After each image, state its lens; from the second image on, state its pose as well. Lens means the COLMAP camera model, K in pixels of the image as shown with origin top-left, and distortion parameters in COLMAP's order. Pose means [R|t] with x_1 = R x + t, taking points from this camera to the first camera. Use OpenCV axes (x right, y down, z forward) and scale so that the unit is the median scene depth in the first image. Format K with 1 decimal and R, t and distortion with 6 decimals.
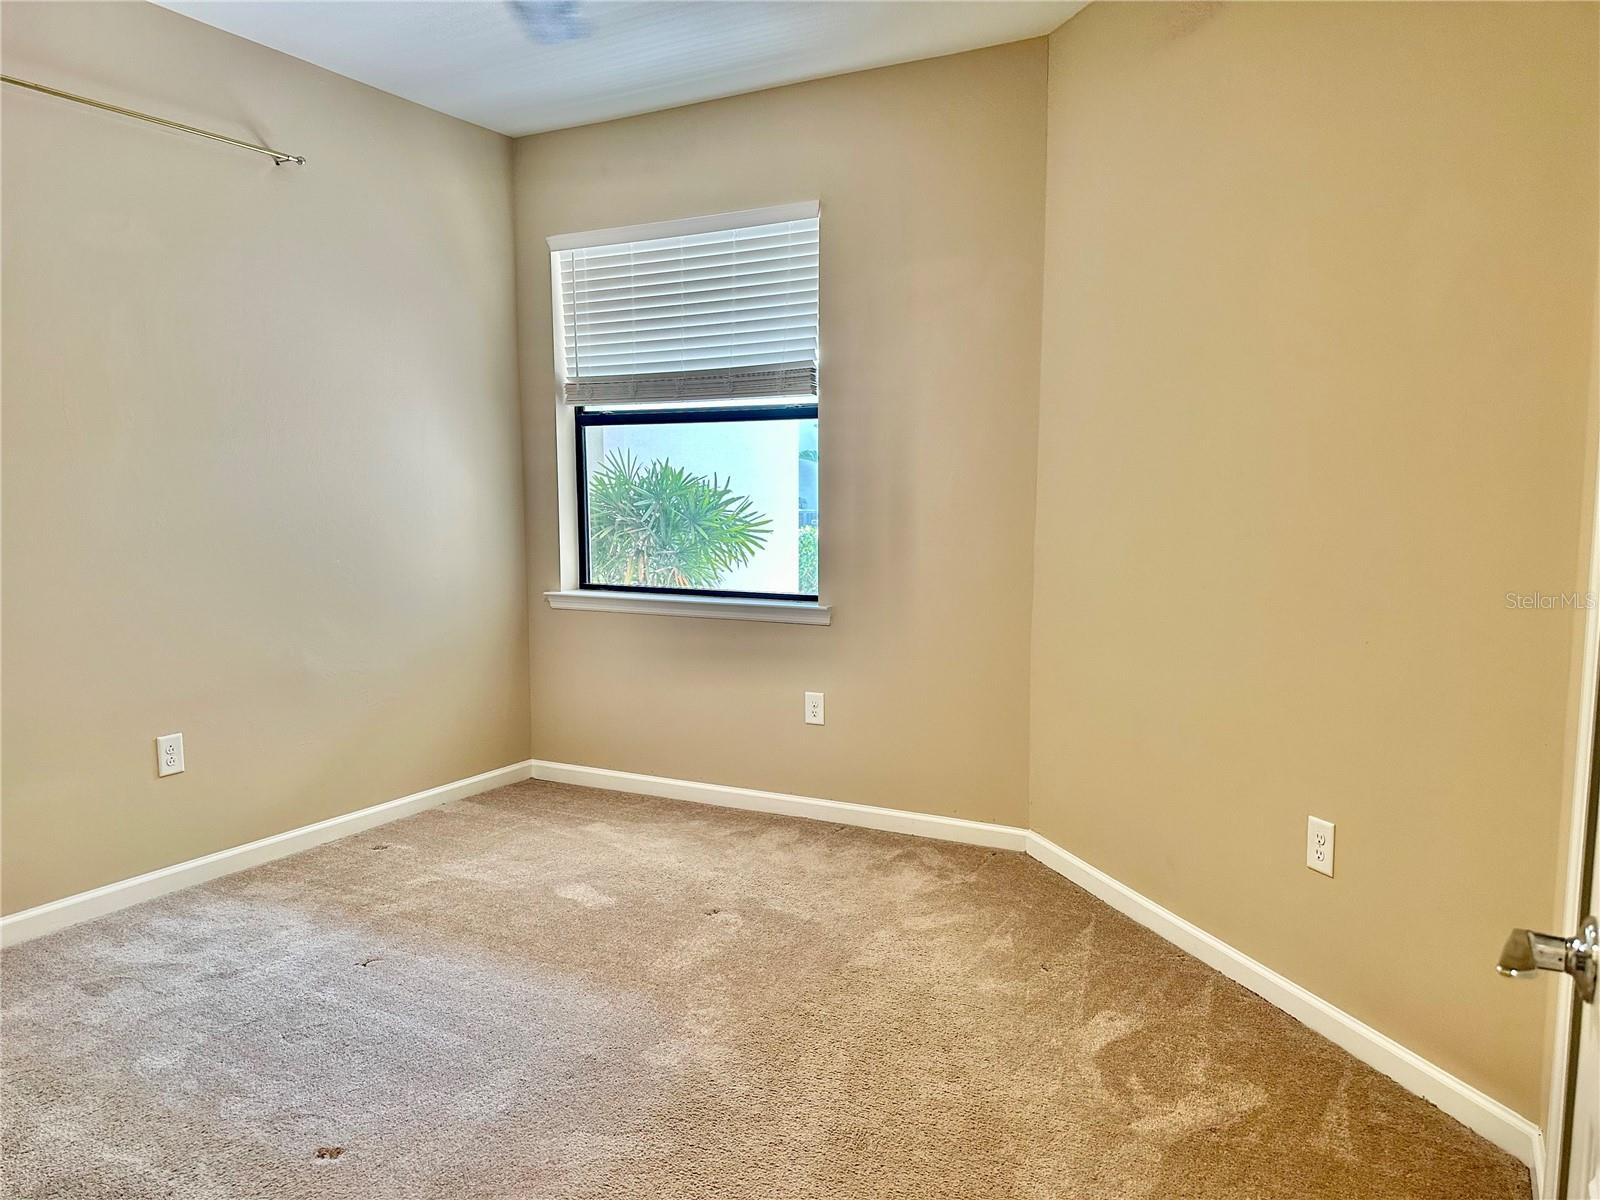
lens RADIAL K [[1139.5, 0, 801.8], [0, 1139.5, 614.9], [0, 0, 1]] dist [0.062286, -0.042745]
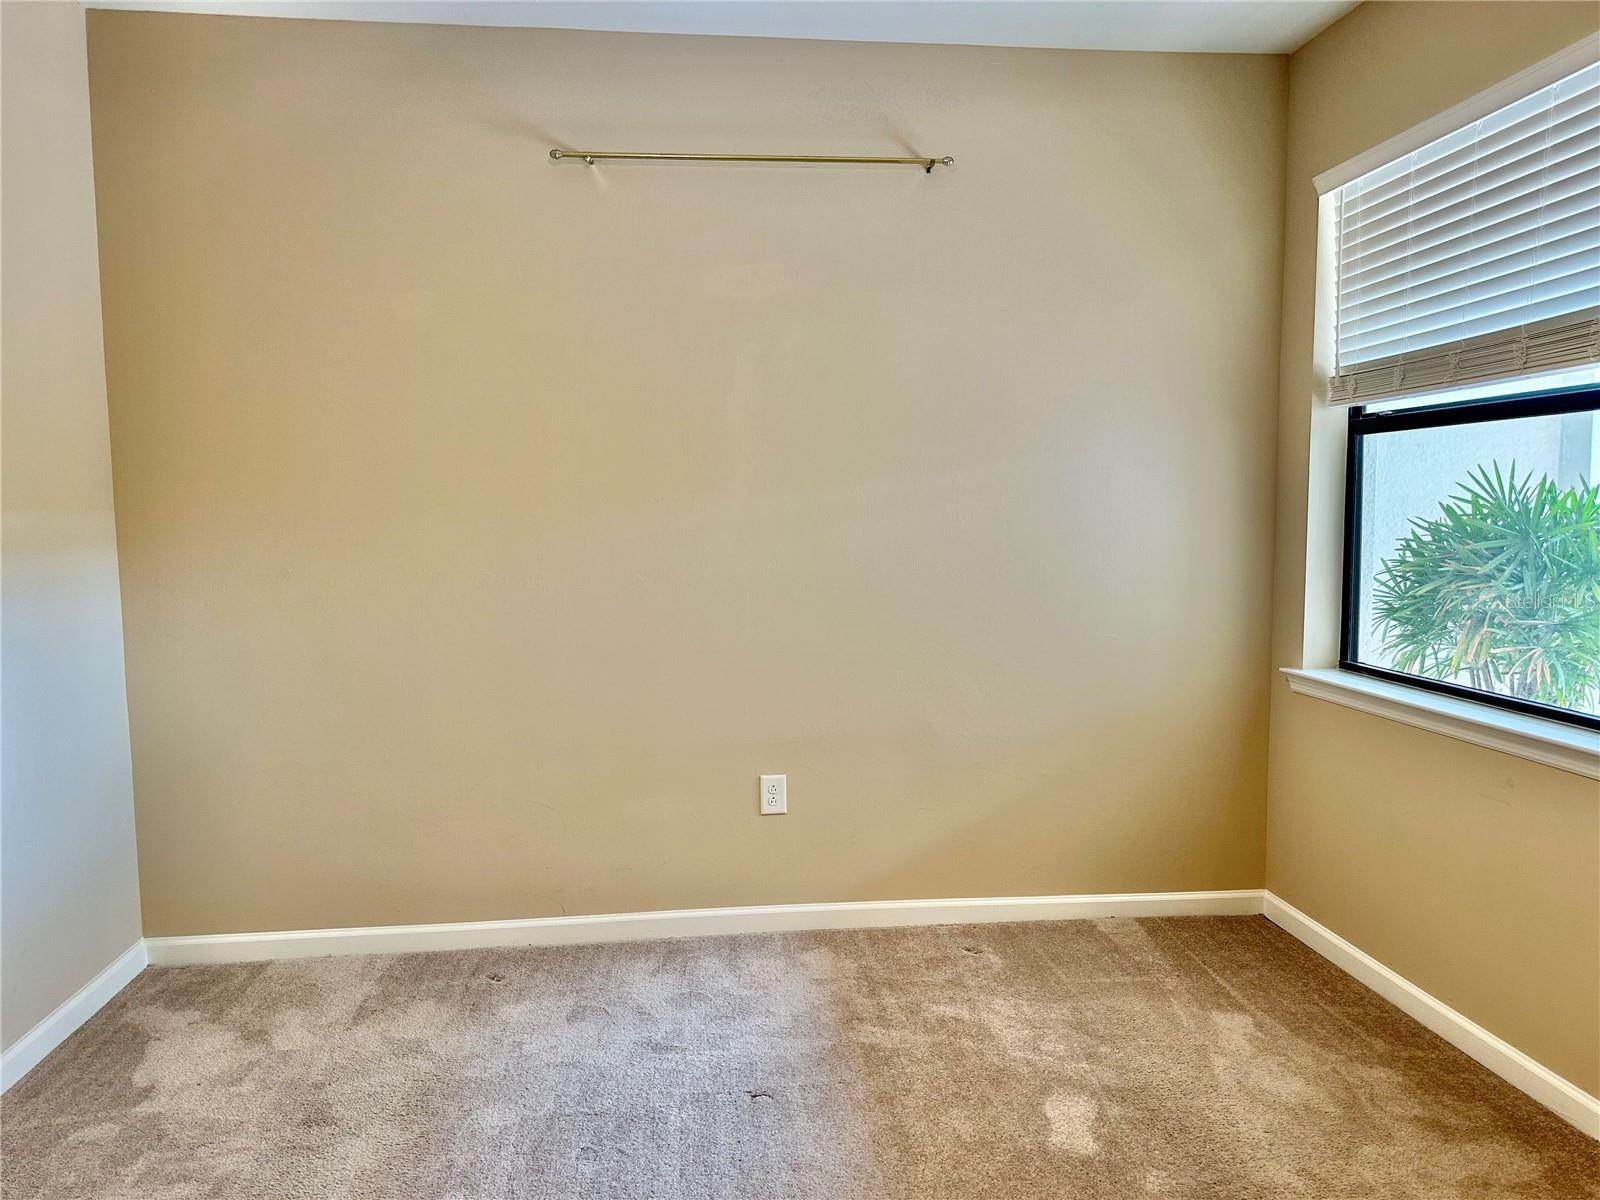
lens RADIAL K [[1139.5, 0, 798.3], [0, 1139.5, 595.6], [0, 0, 1]] dist [0.062286, -0.042745]
pose [[0.580109, 0.057212, -0.812527, 0.222701], [-0.087383, 0.996145, 0.007753, -0.051204], [0.809838, 0.066503, 0.582872, 0.381965]]
